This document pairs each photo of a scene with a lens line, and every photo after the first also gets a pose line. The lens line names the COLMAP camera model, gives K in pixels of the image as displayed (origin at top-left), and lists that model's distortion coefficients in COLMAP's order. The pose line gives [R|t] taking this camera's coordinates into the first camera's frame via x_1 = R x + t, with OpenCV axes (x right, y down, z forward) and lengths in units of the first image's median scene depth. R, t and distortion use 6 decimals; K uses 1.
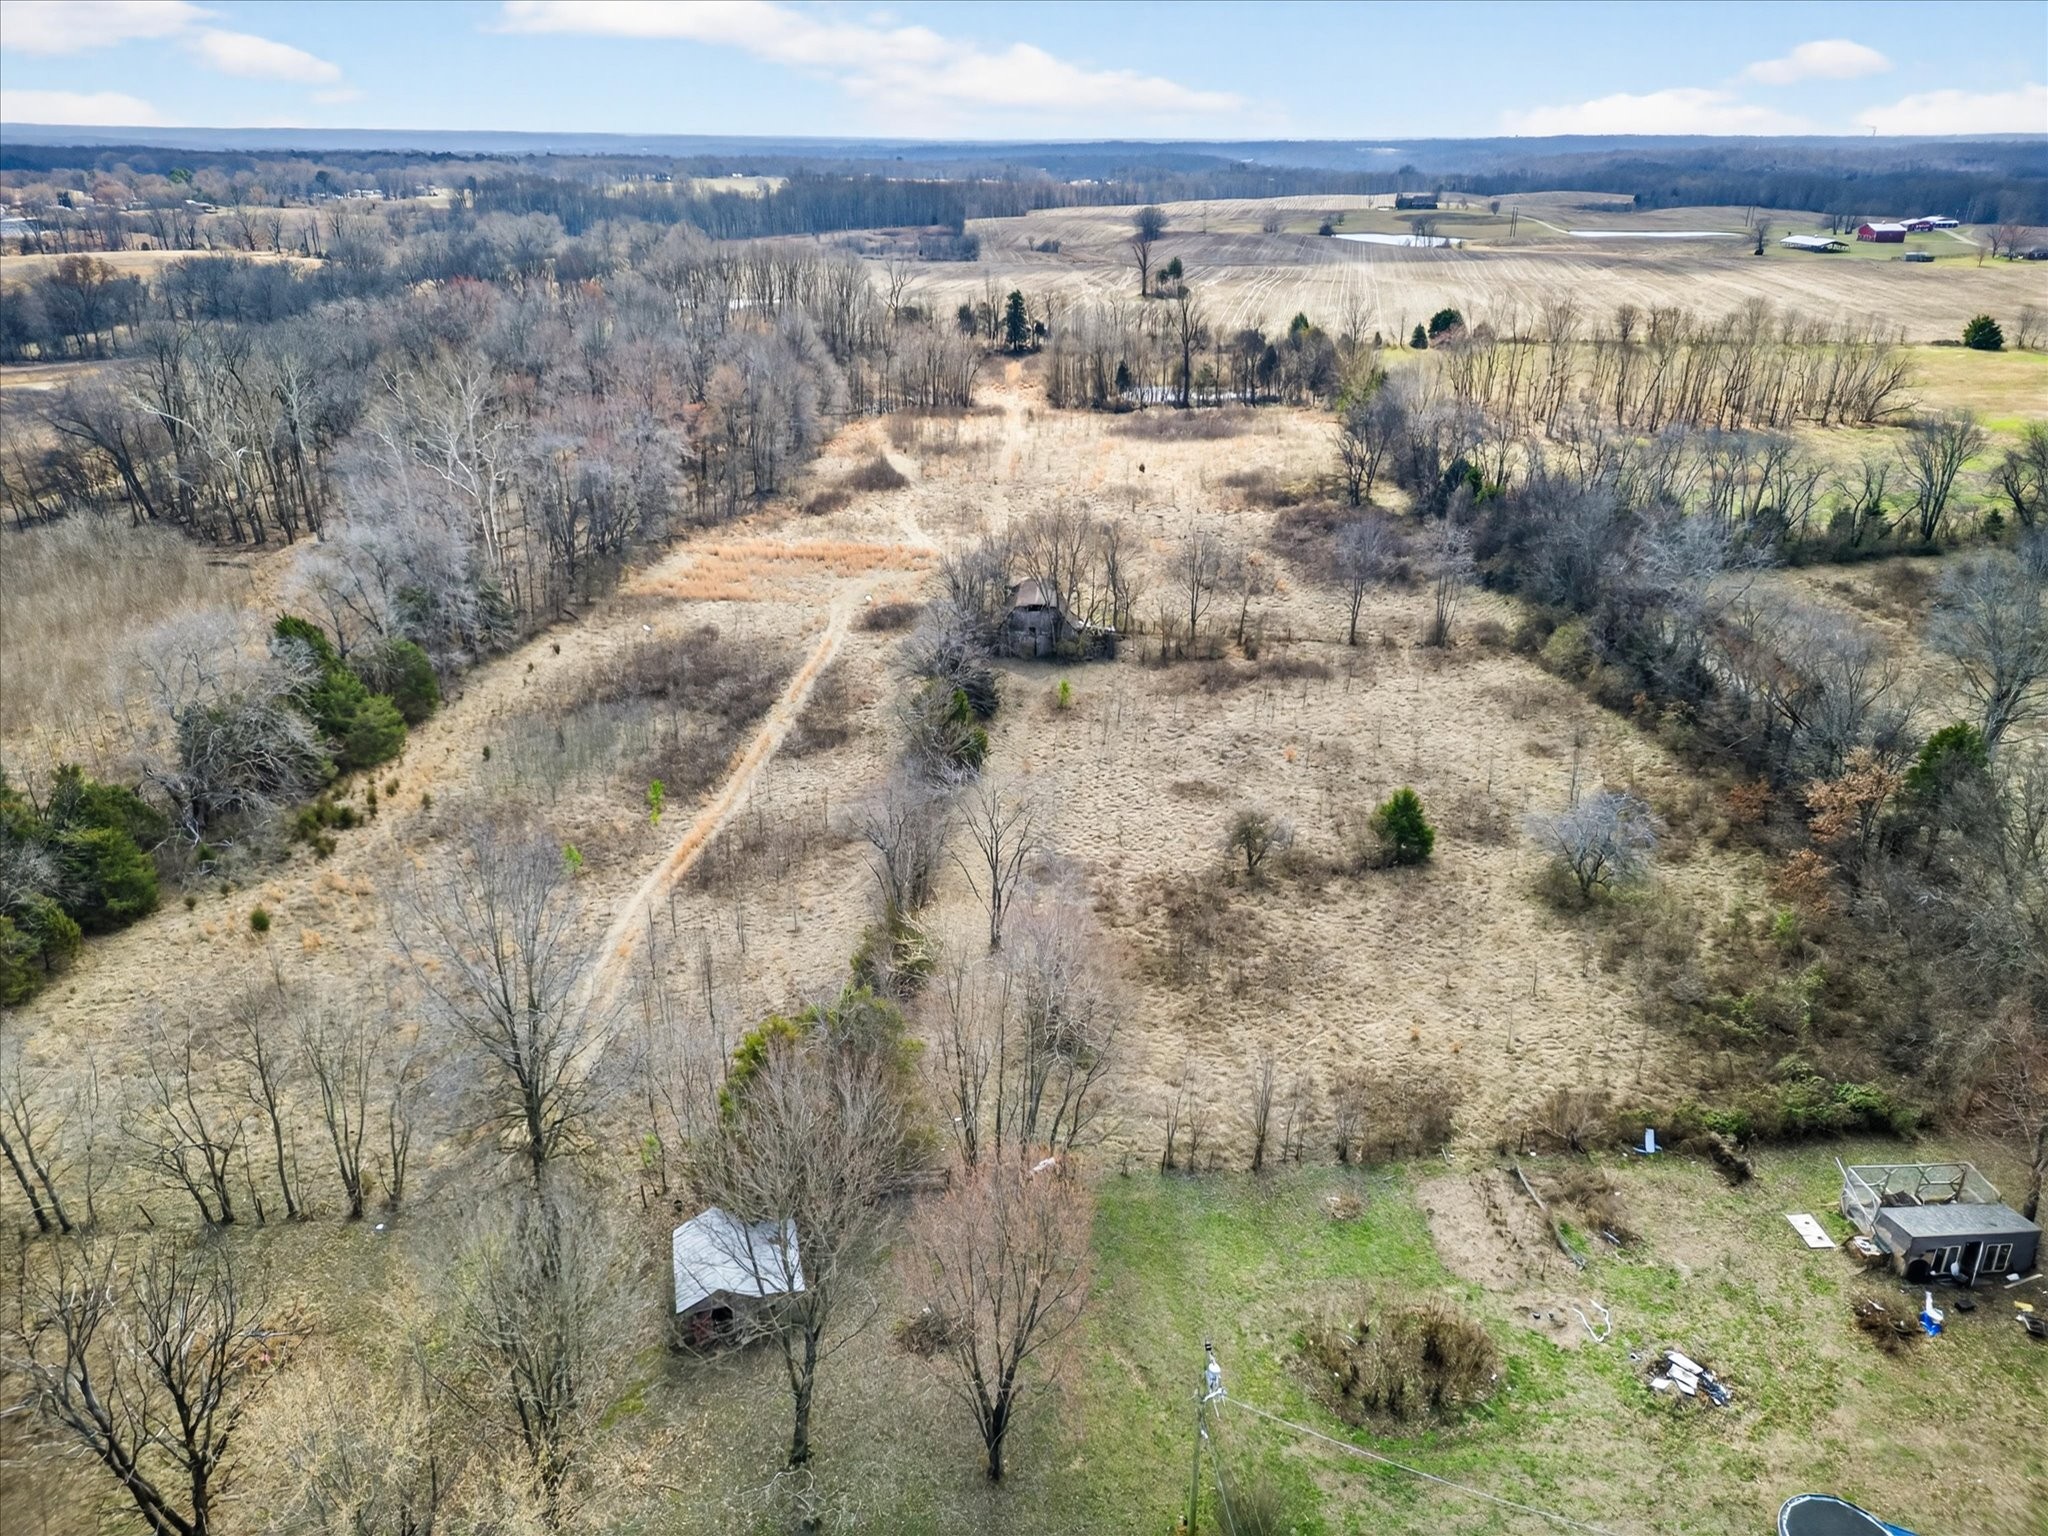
lens RADIAL K [[1418.7, 0, 1024.0], [0, 1418.7, 768.0], [0, 0, 1]] dist [0.088869, -0.082171]
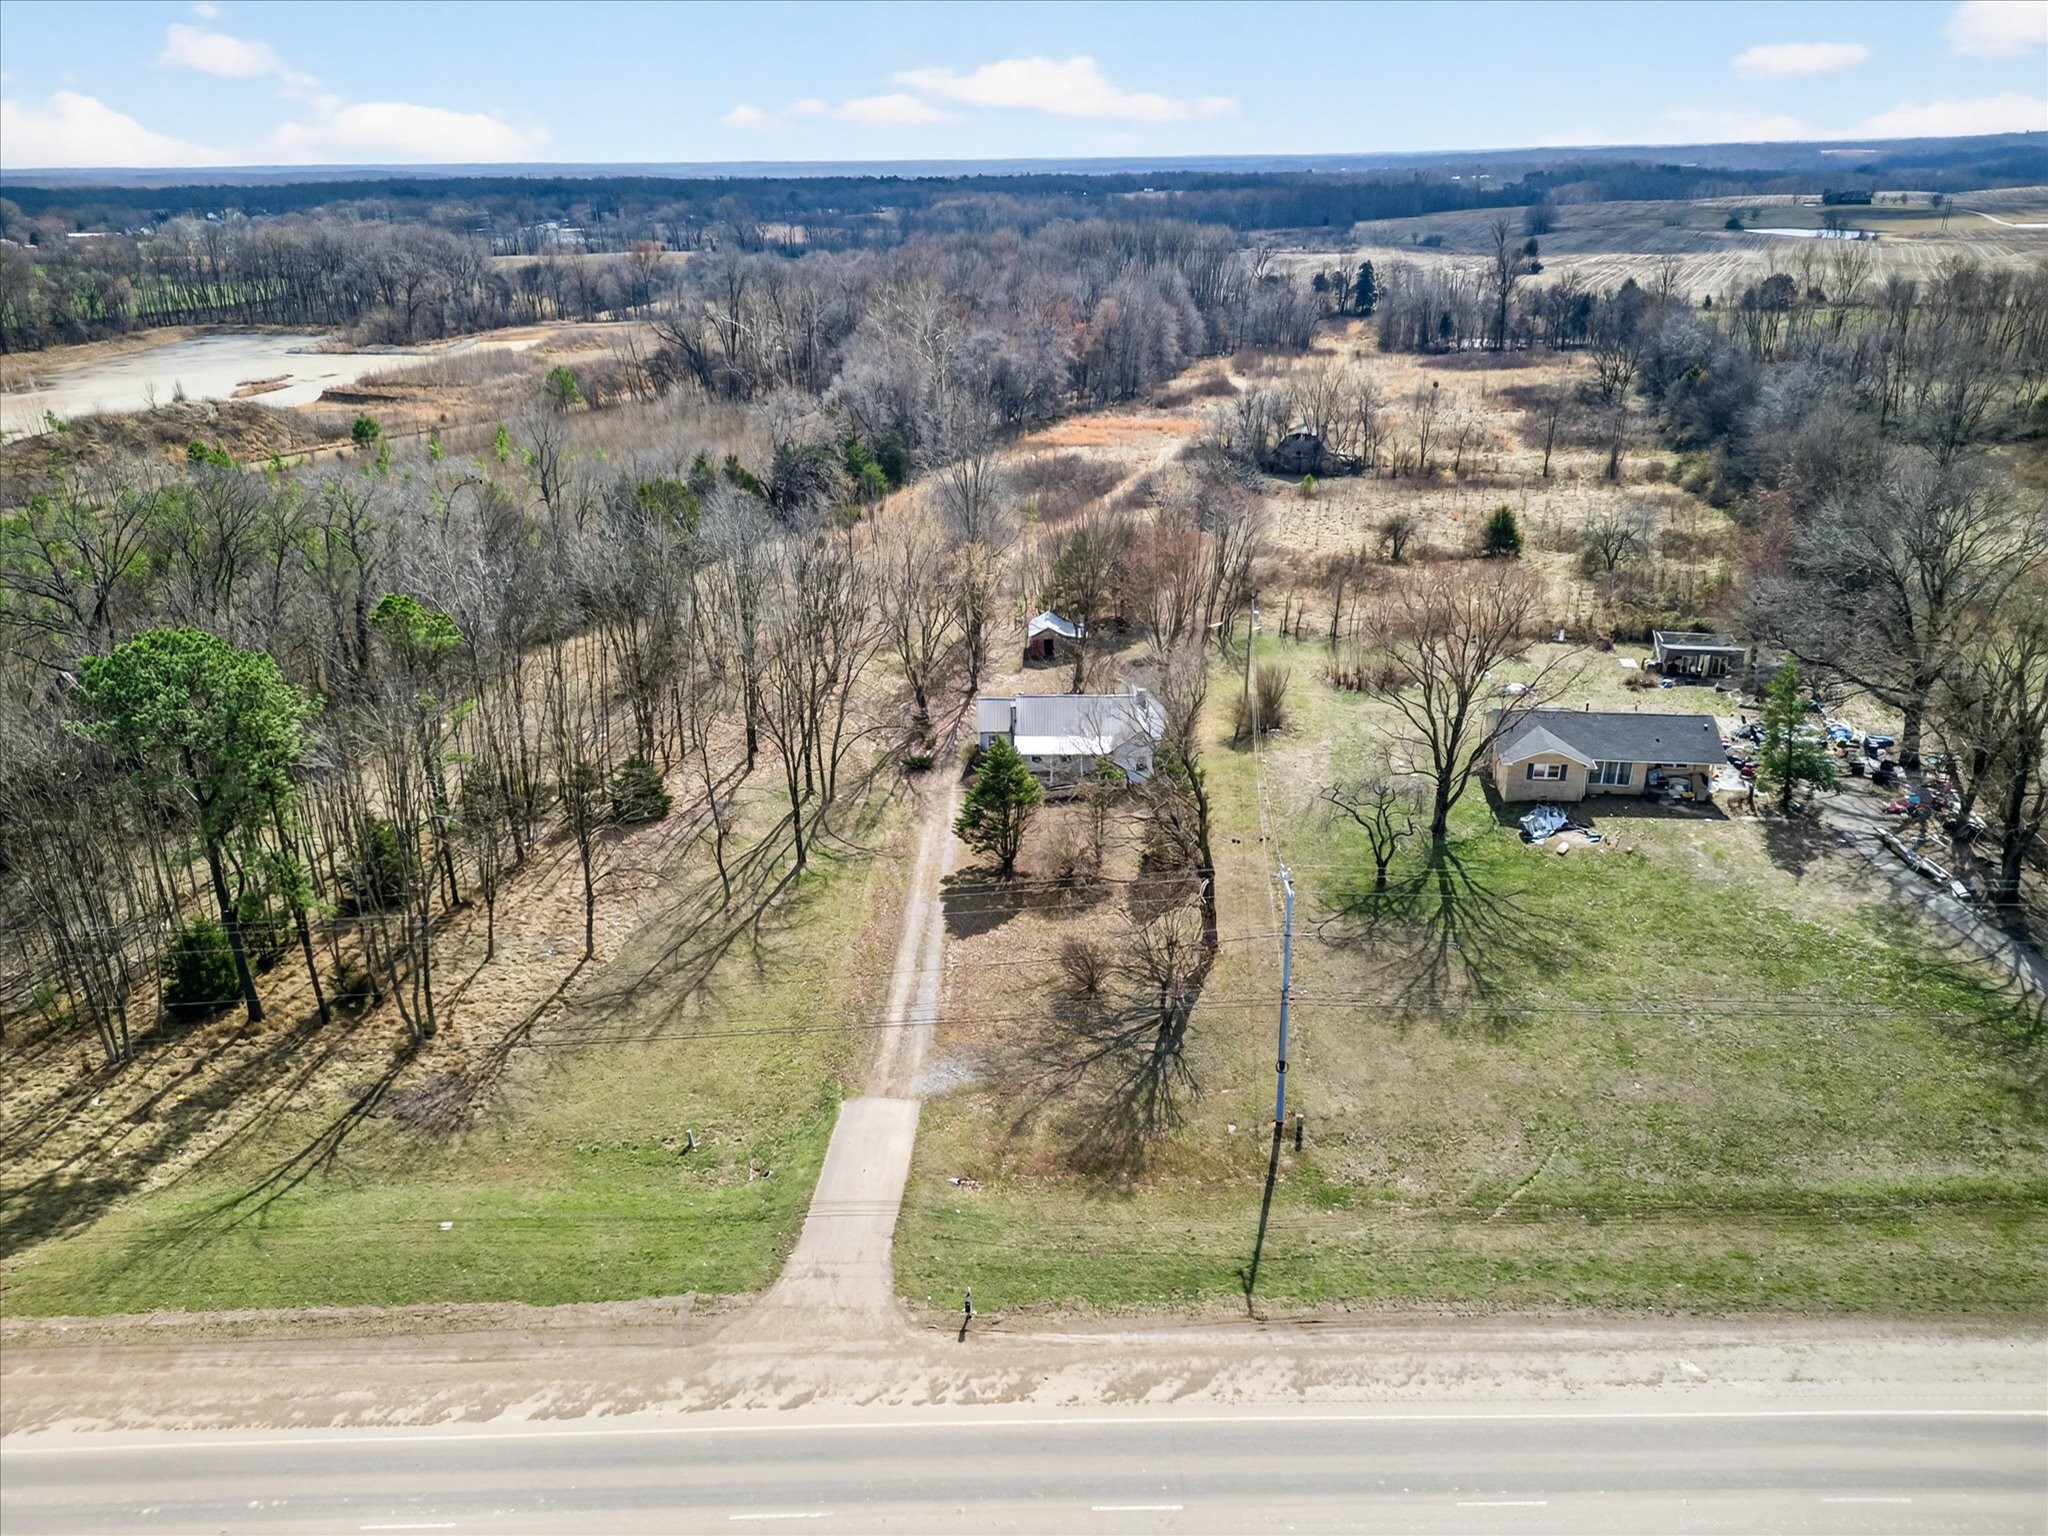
lens RADIAL K [[1418.7, 0, 1024.0], [0, 1418.7, 768.0], [0, 0, 1]] dist [0.088869, -0.082171]
pose [[0.965130, 0.083963, -0.247940, 0.050626], [-0.086783, 0.996227, -0.000446, 0.098934], [0.246967, 0.021948, 0.968775, -0.180638]]
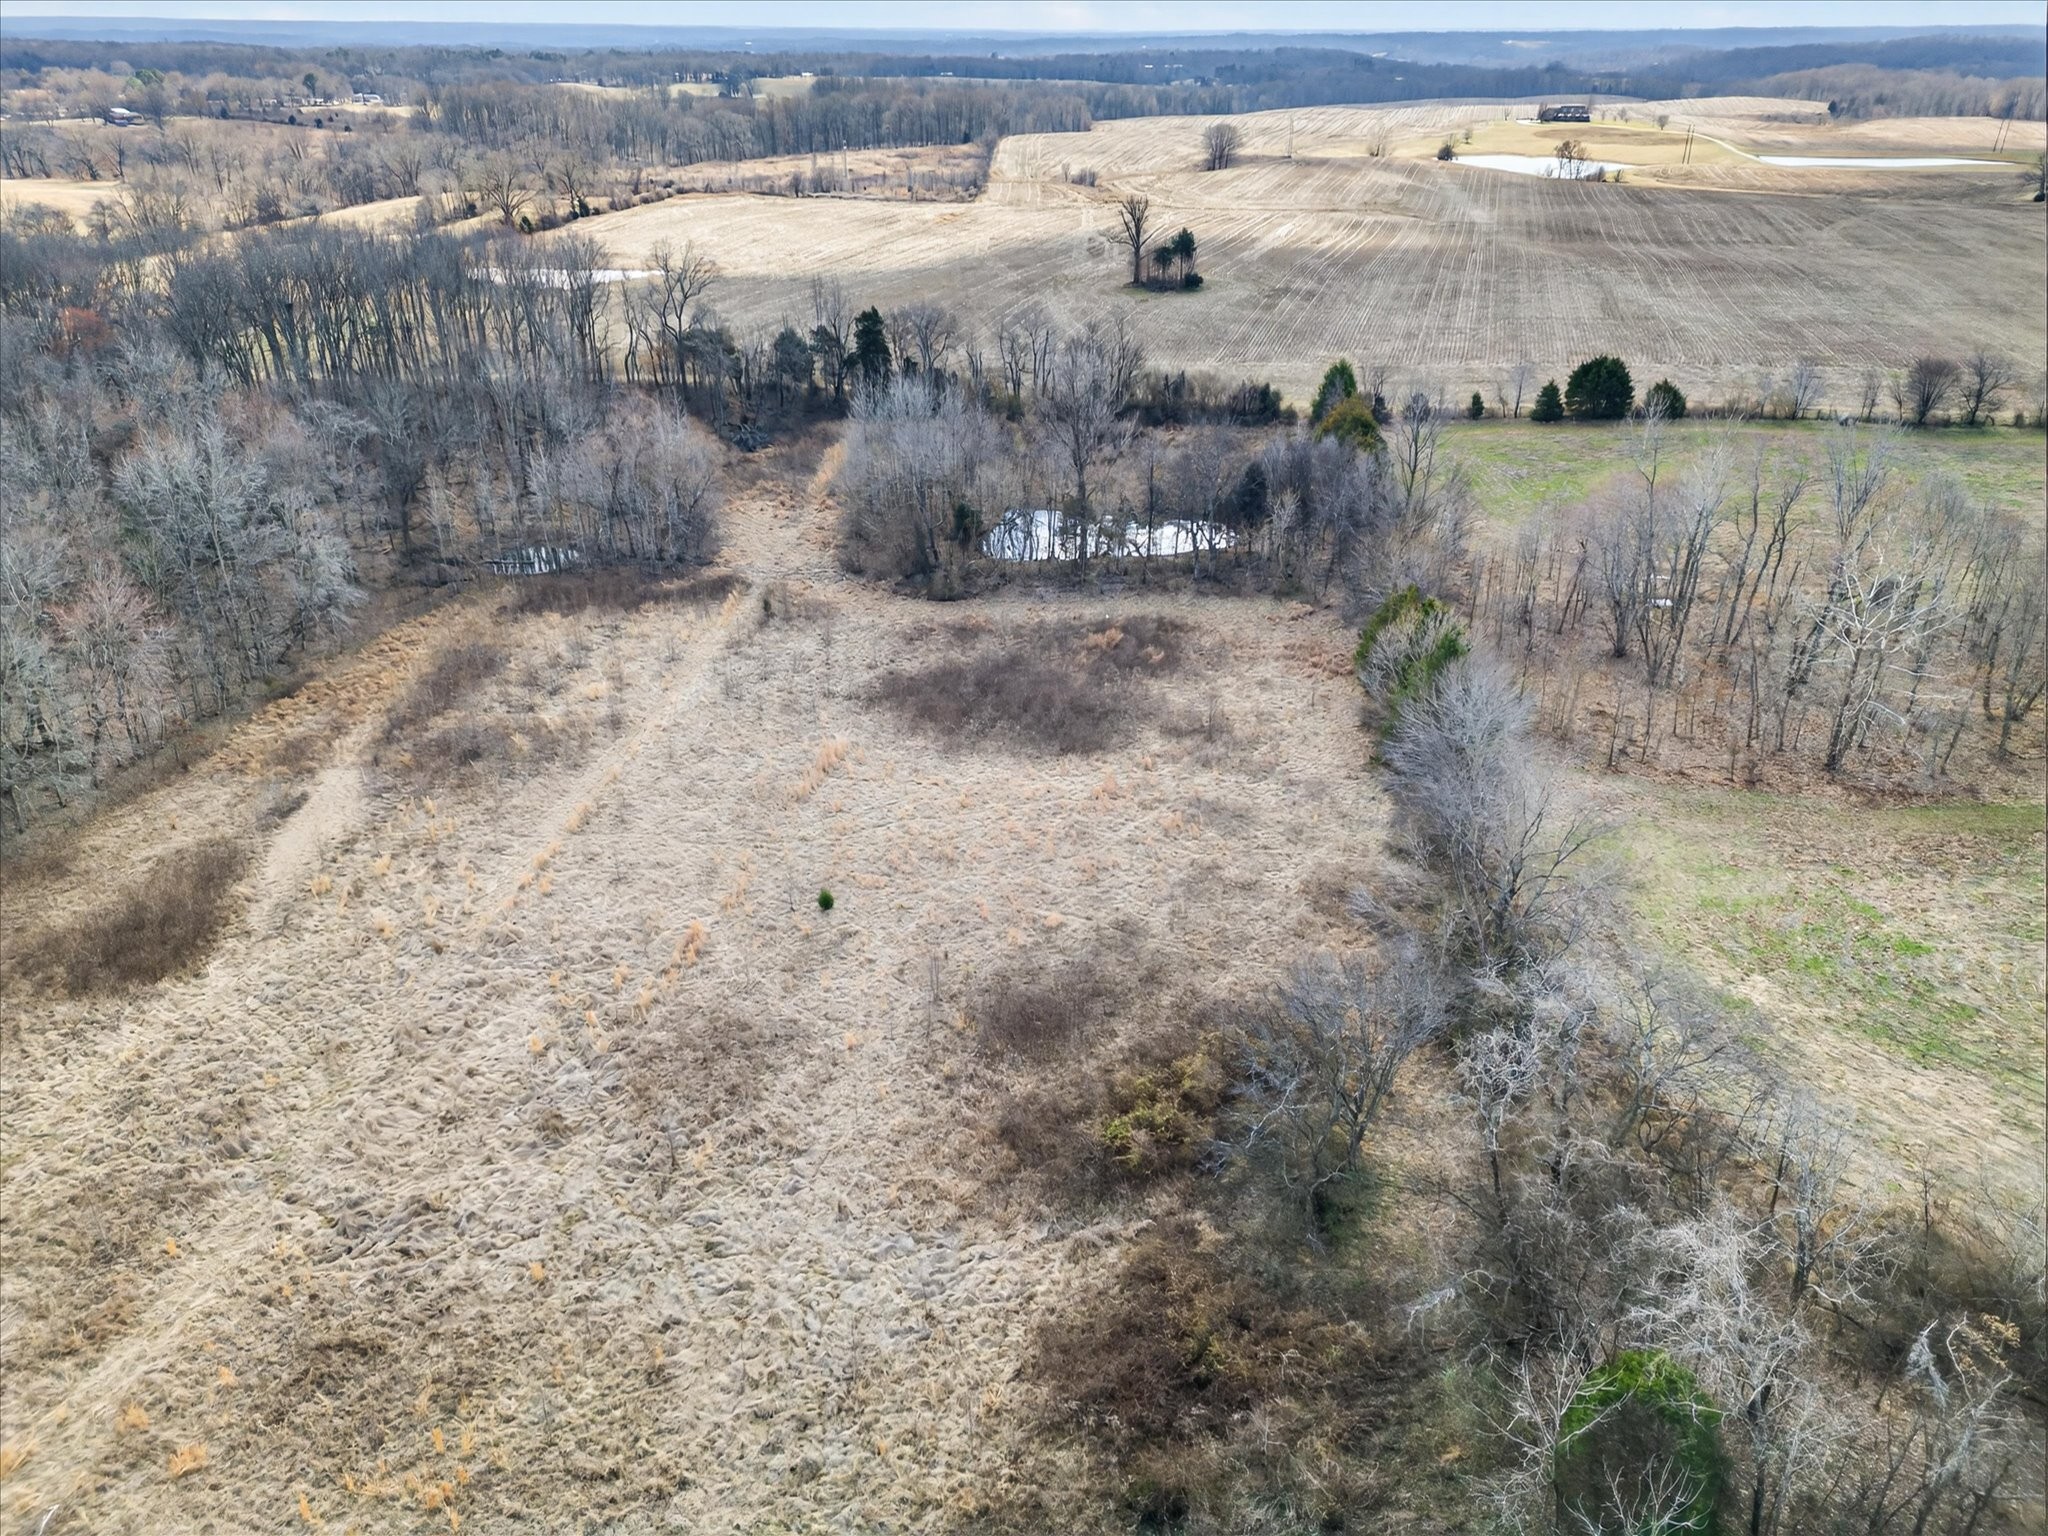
lens RADIAL K [[1418.7, 0, 1024.0], [0, 1418.7, 768.0], [0, 0, 1]] dist [0.088869, -0.082171]
pose [[0.996876, 0.035300, -0.070652, 0.112769], [-0.031012, 0.997662, 0.060901, -0.186036], [0.072637, -0.058519, 0.995640, 0.407628]]
